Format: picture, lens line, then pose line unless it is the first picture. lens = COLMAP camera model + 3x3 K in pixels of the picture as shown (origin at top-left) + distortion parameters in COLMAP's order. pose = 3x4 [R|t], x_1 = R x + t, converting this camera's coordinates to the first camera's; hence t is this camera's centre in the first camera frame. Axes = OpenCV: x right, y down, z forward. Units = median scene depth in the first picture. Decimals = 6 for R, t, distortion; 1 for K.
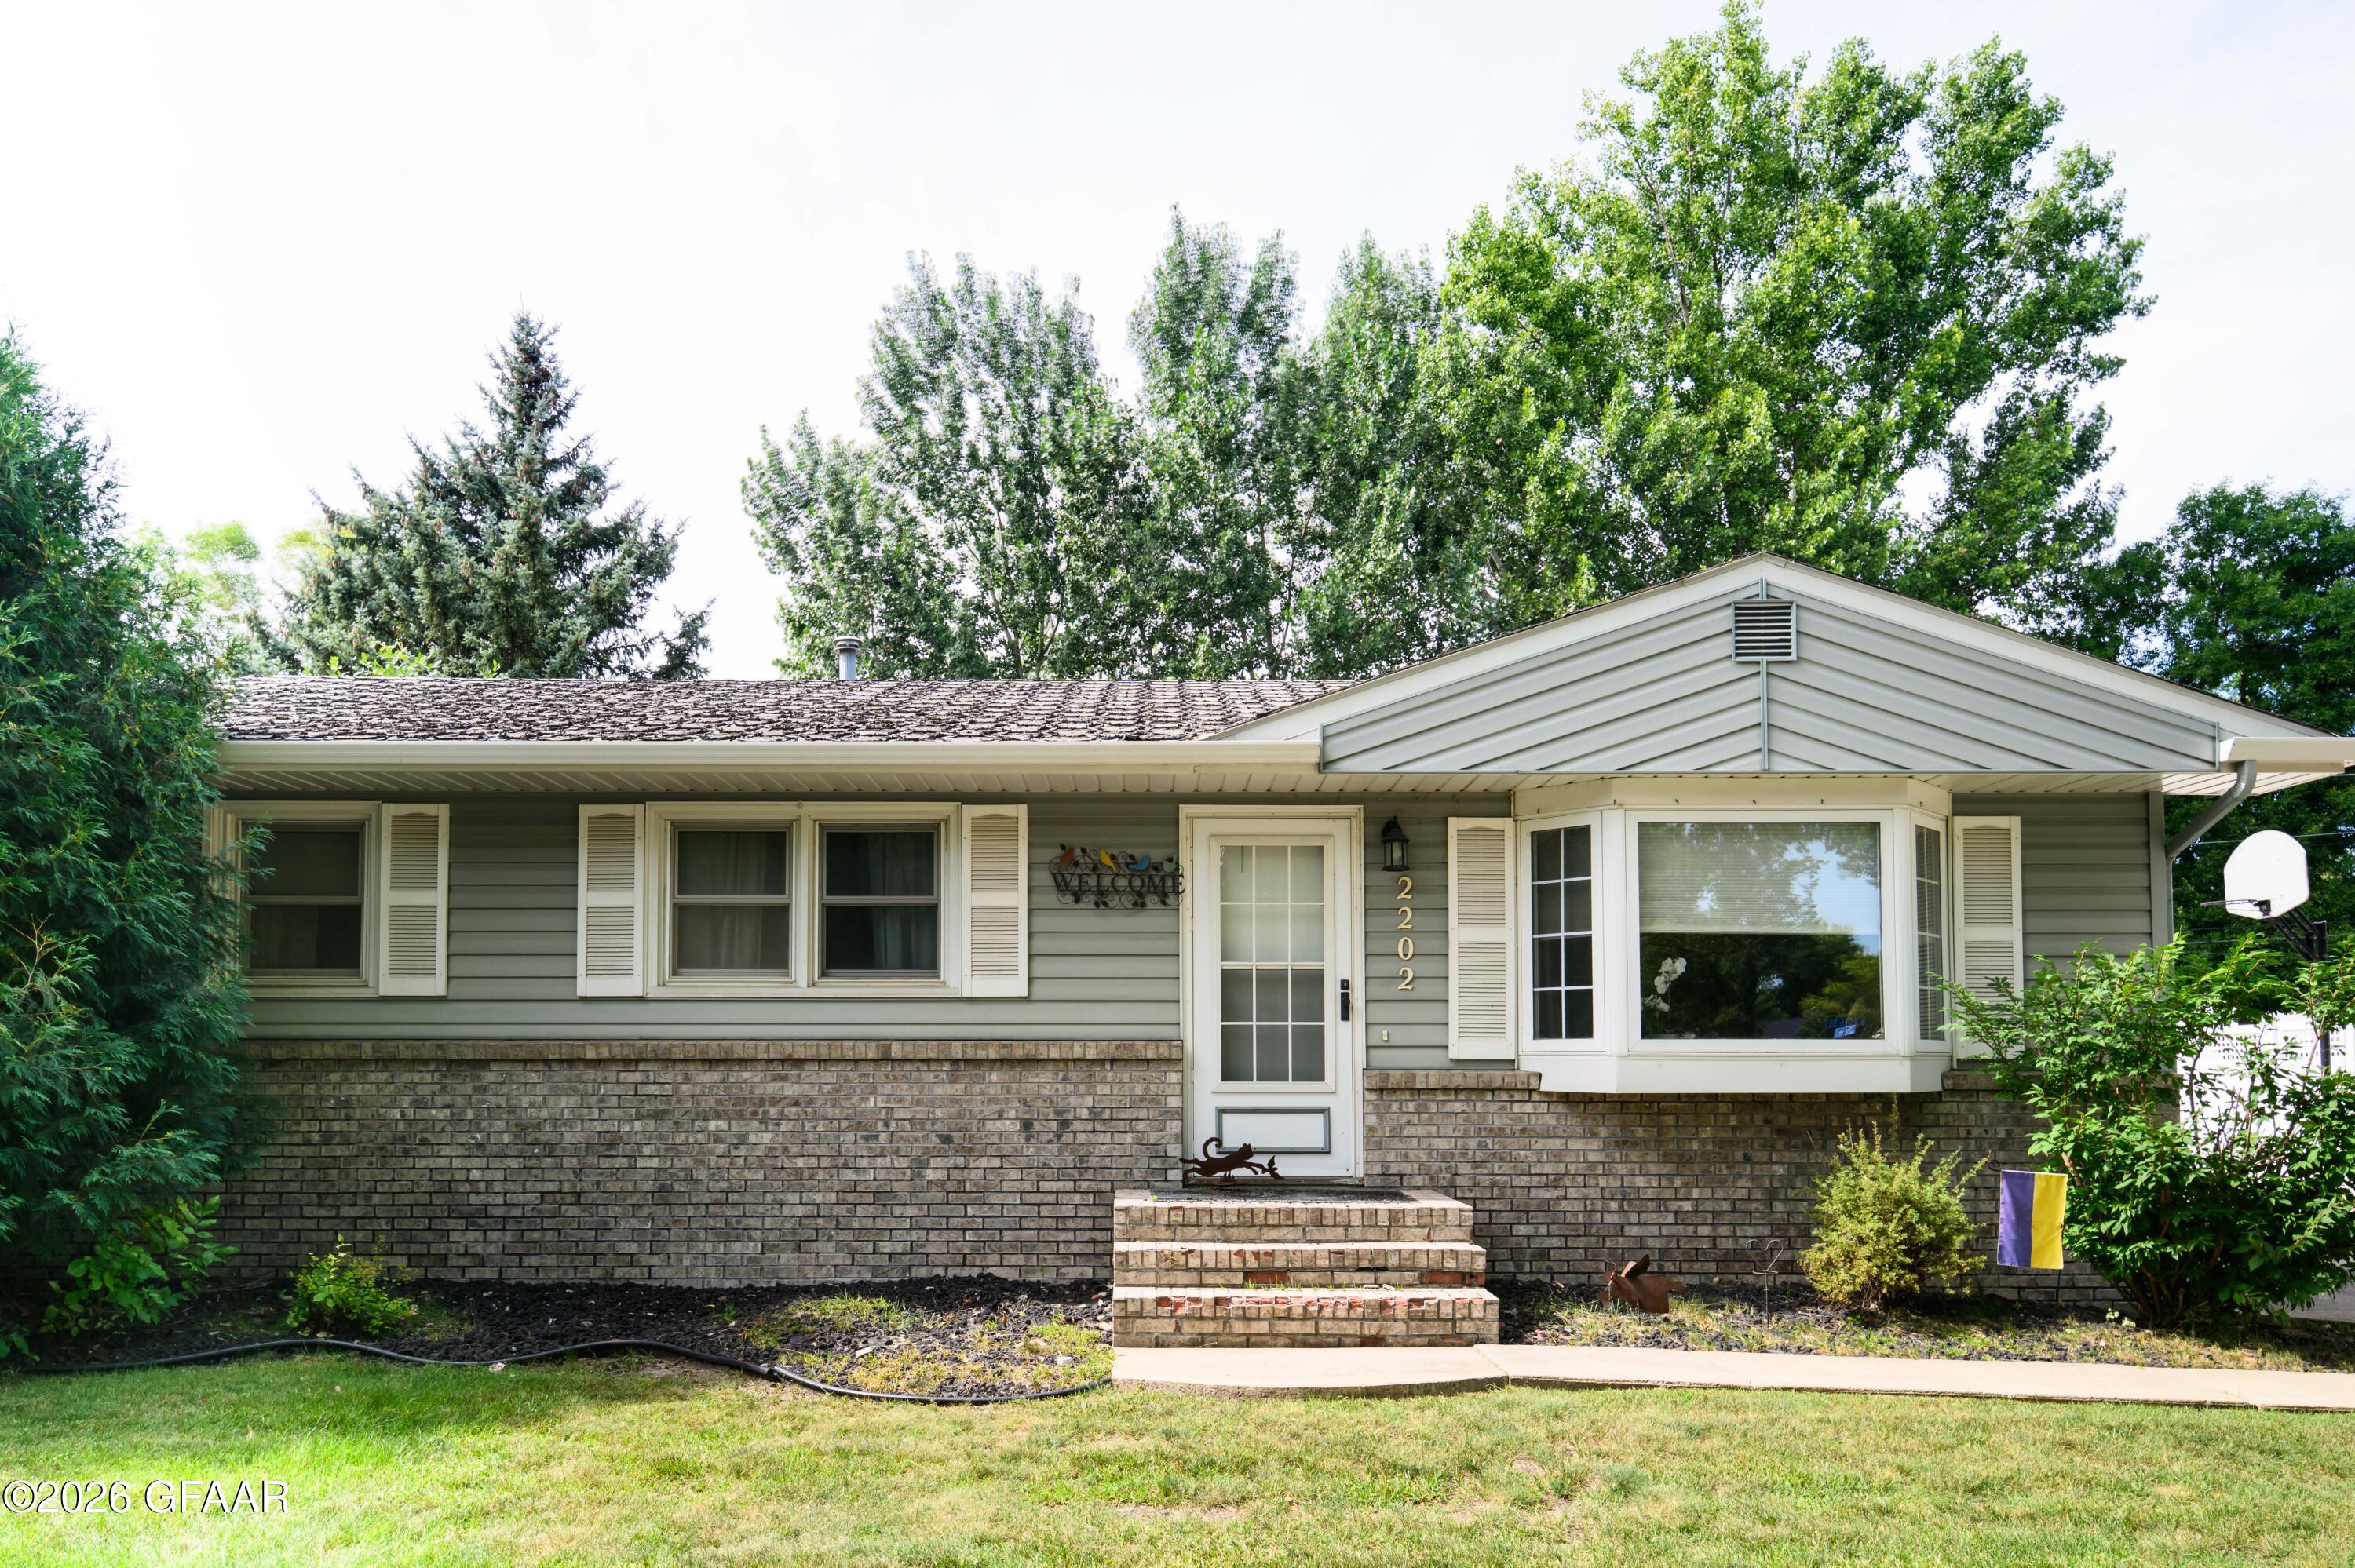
lens RADIAL K [[1541.0, 0, 1177.2], [0, 1541.0, 935.5], [0, 0, 1]] dist [0.019114, -0.000590]
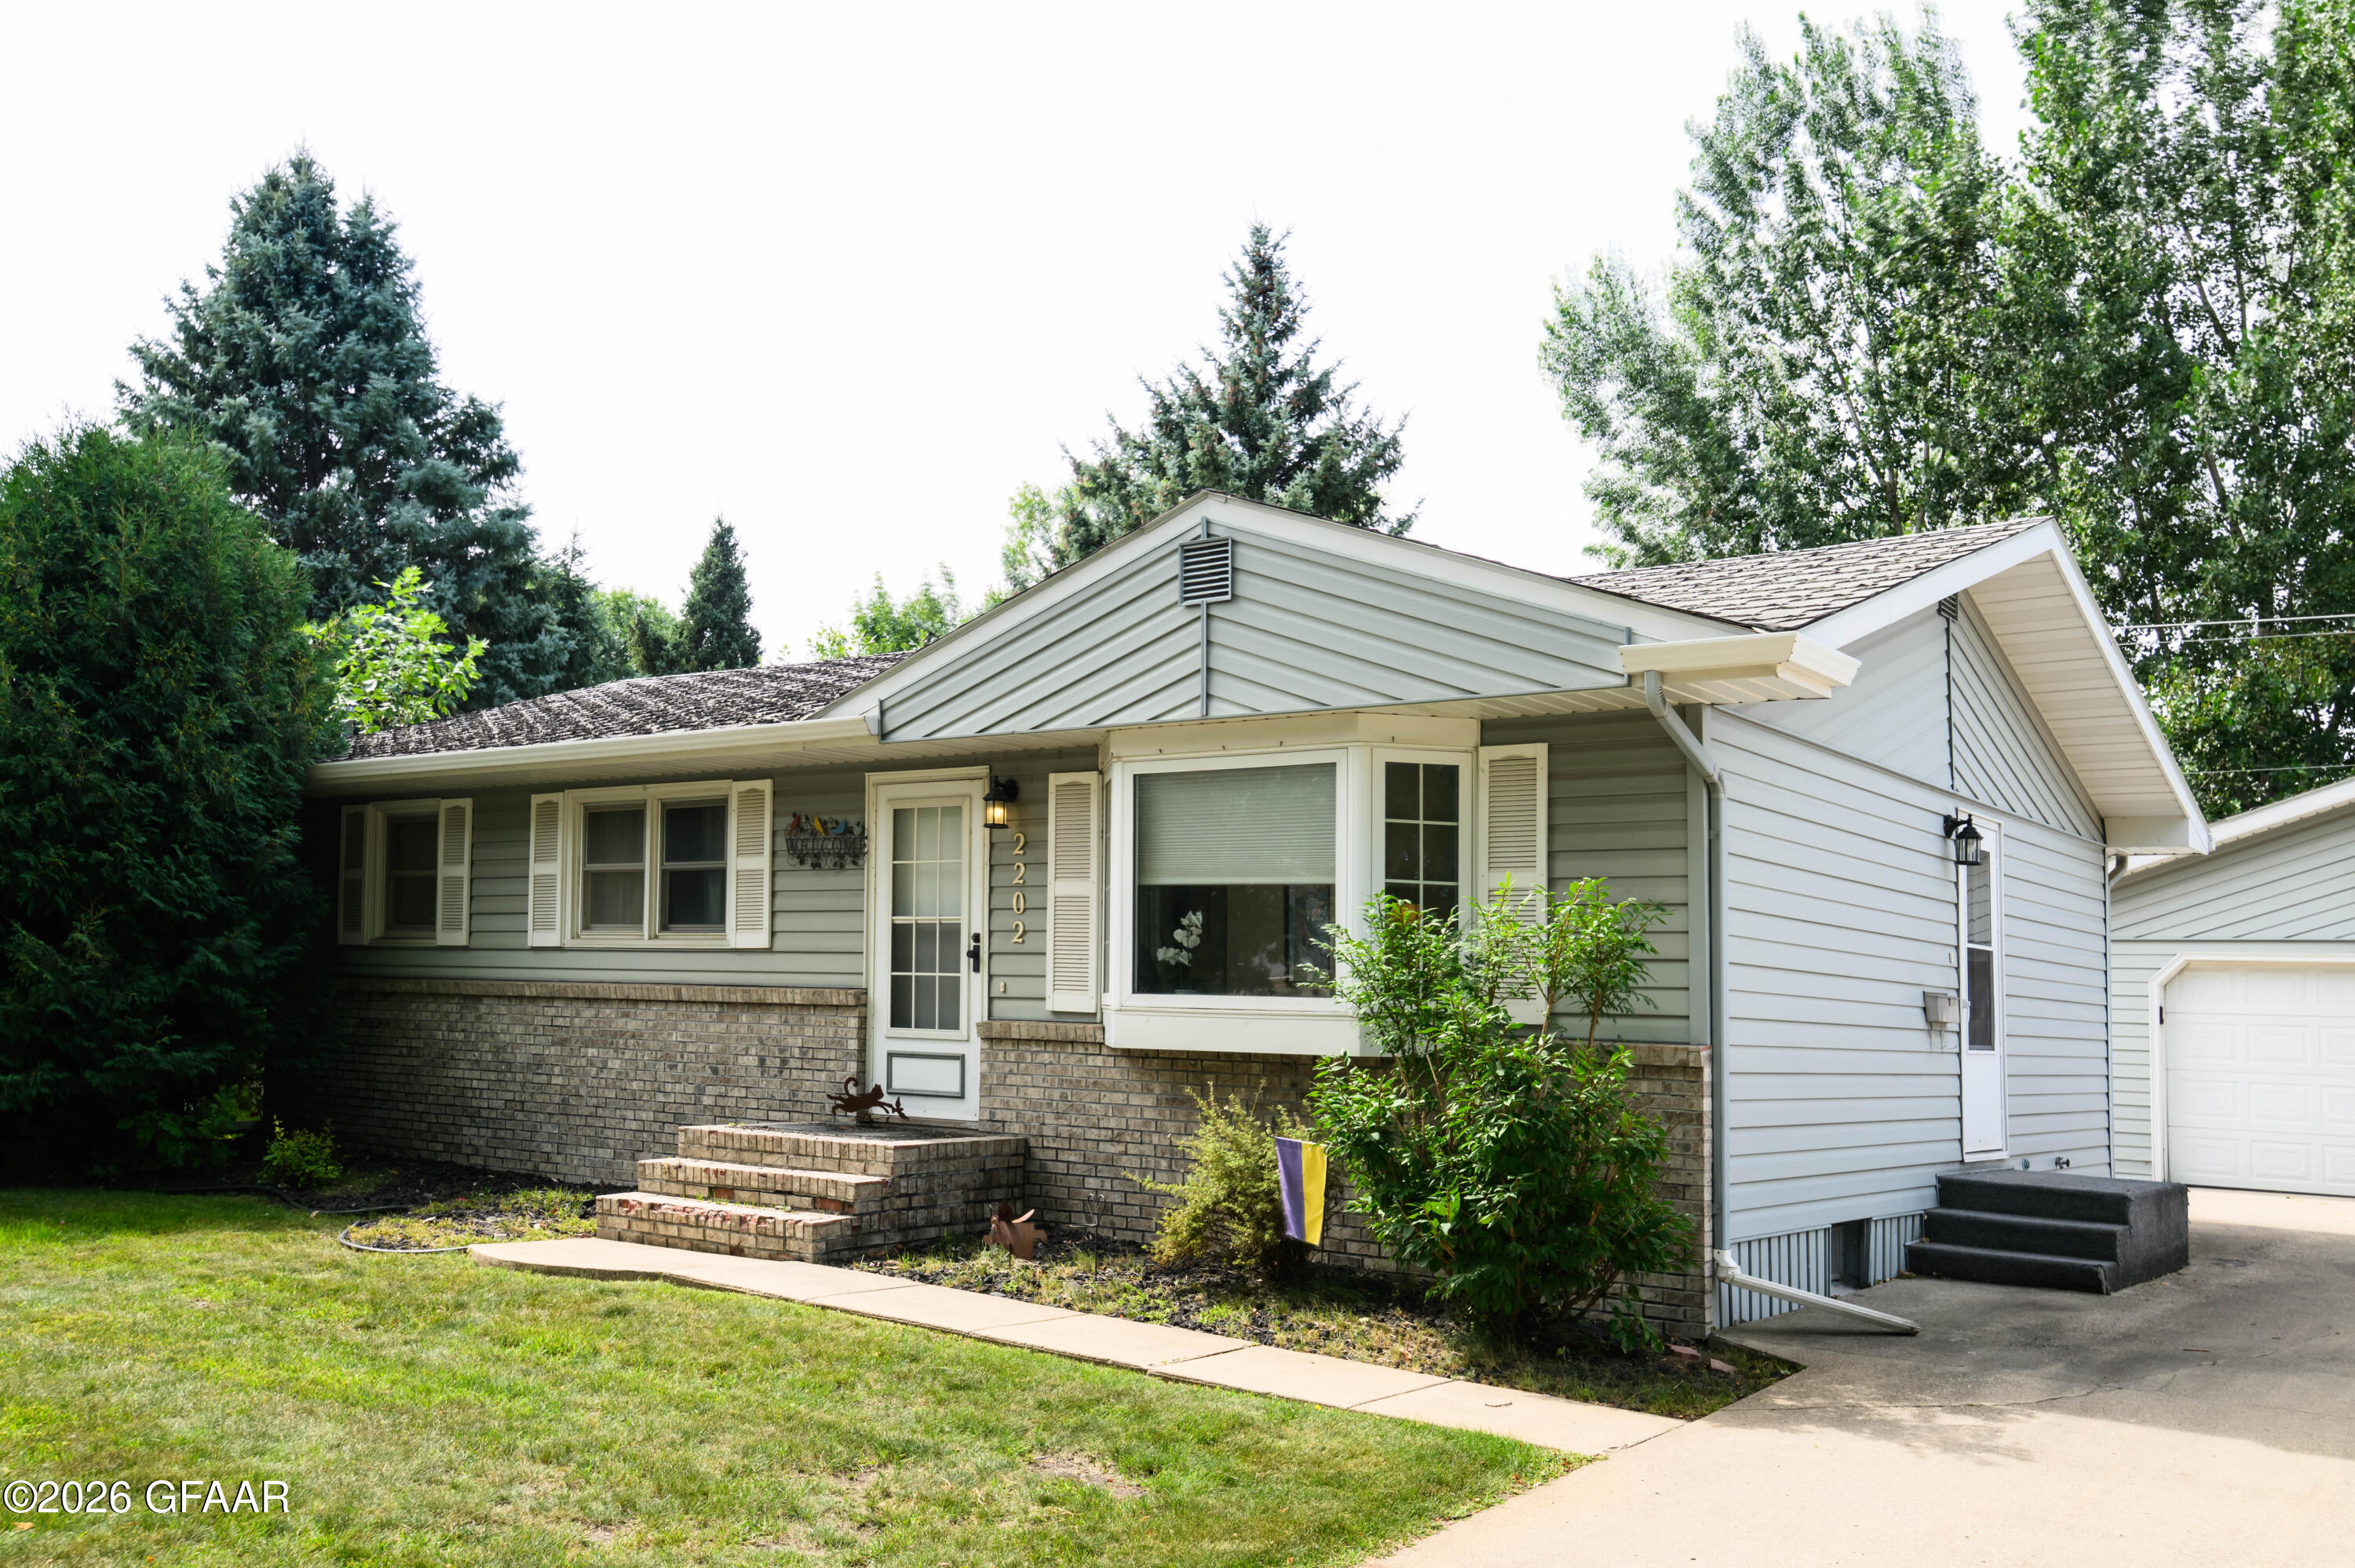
lens RADIAL K [[1913.1, 0, 1178.5], [0, 1913.1, 835.5], [0, 0, 1]] dist [0.013775, 0.003130]
pose [[0.825443, -0.029857, -0.563695, 0.958425], [0.022396, 0.999546, -0.020148, -0.008284], [0.564041, 0.004007, 0.825737, 0.004060]]
